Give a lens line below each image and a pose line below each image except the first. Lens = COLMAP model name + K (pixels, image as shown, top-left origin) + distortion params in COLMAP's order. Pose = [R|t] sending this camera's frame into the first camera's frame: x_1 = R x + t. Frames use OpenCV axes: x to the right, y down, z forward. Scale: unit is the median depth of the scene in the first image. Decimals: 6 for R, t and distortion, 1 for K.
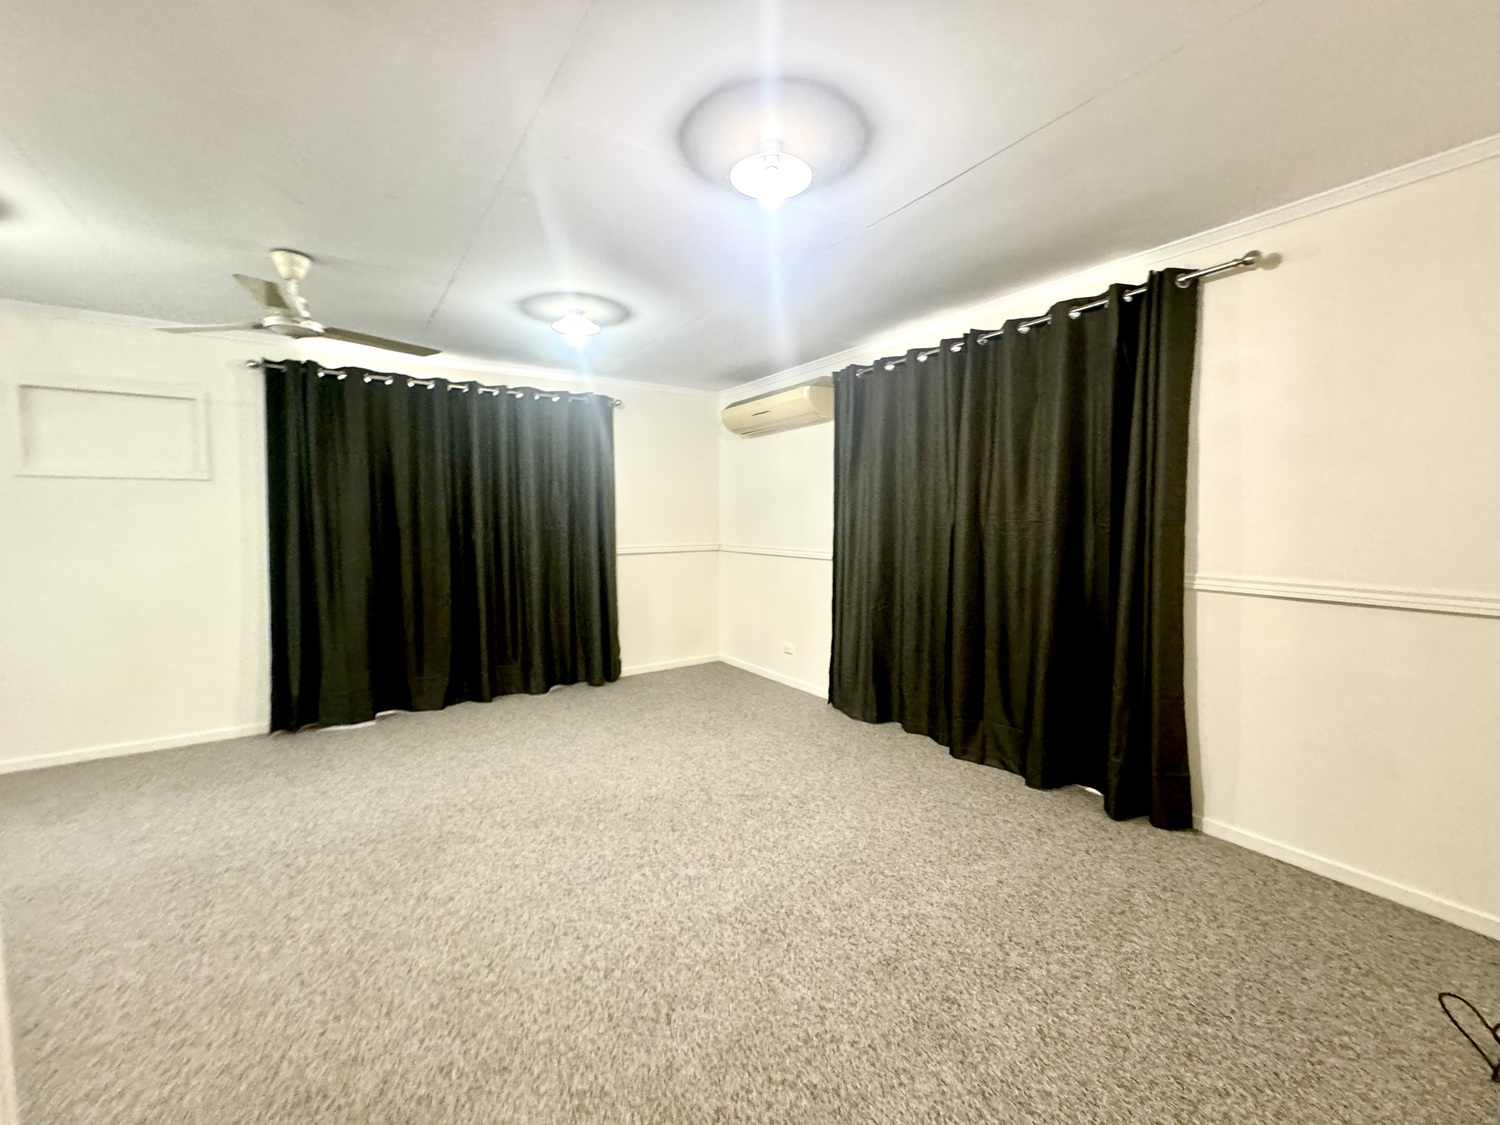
lens RADIAL K [[597.6, 0, 750.1], [0, 597.6, 560.5], [0, 0, 1]] dist [-0.000617, 0.000336]
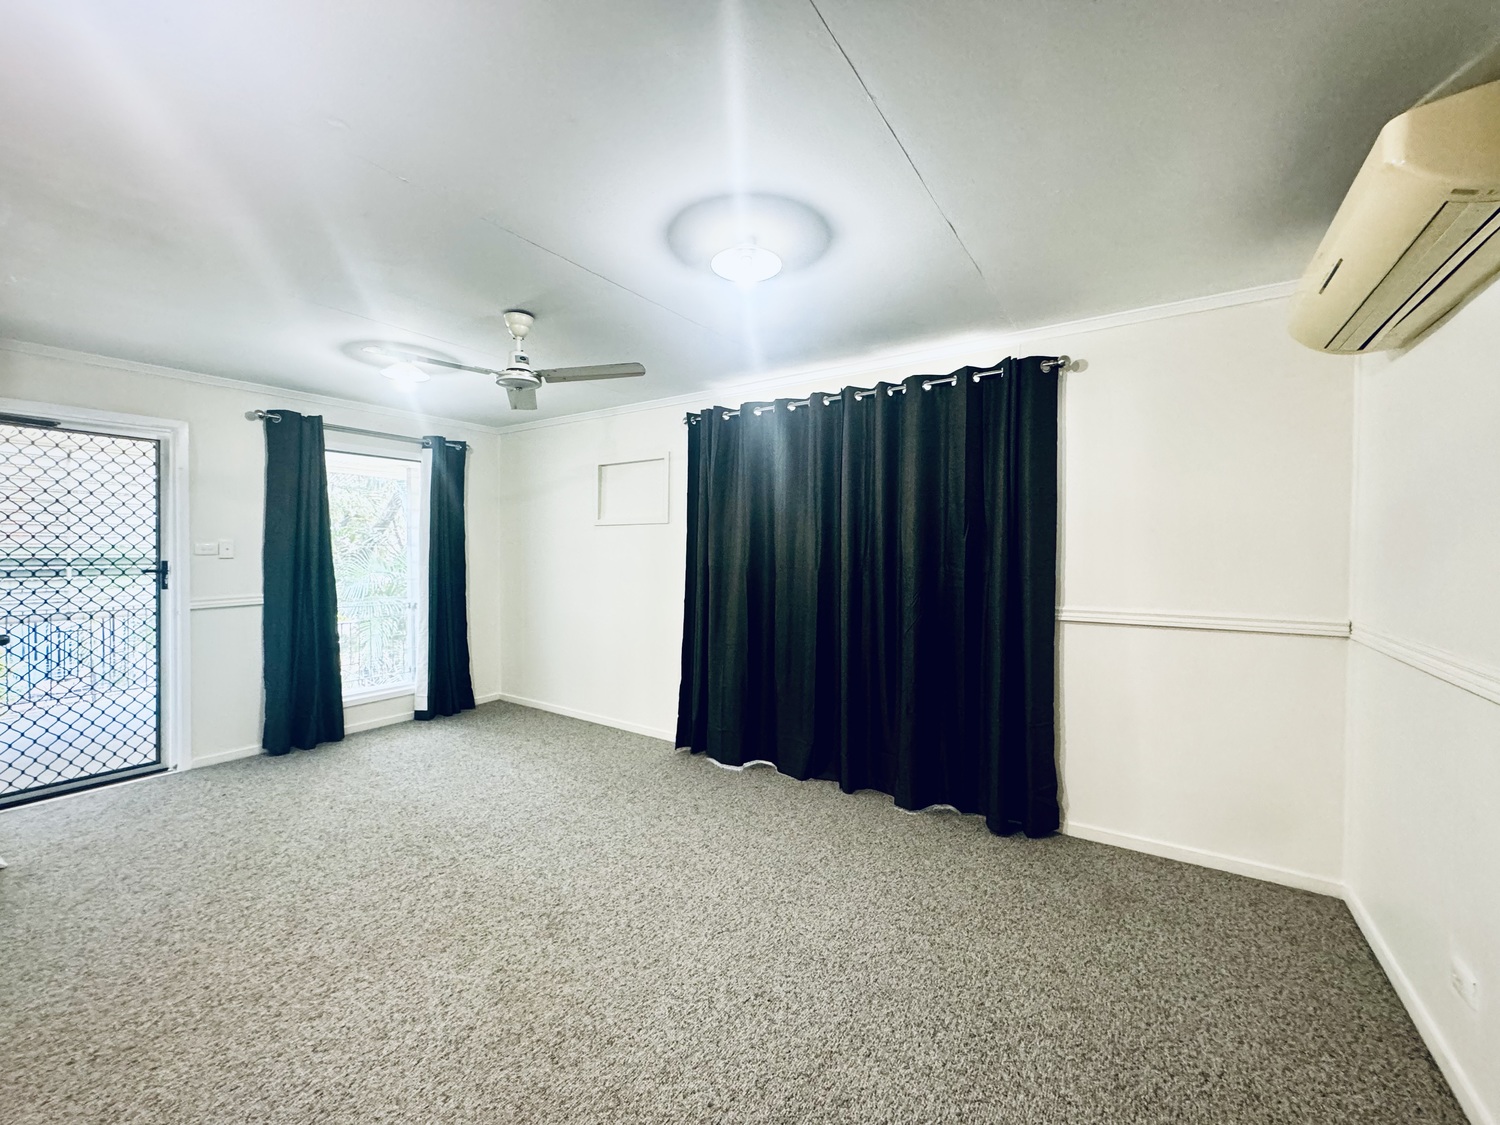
lens RADIAL K [[597.6, 0, 750.1], [0, 597.6, 560.5], [0, 0, 1]] dist [-0.000617, 0.000336]
pose [[0.370396, 0.020446, -0.928649, 0.274996], [-0.066196, 0.997797, -0.004434, -0.061088], [0.926512, 0.063115, 0.370933, 0.687167]]
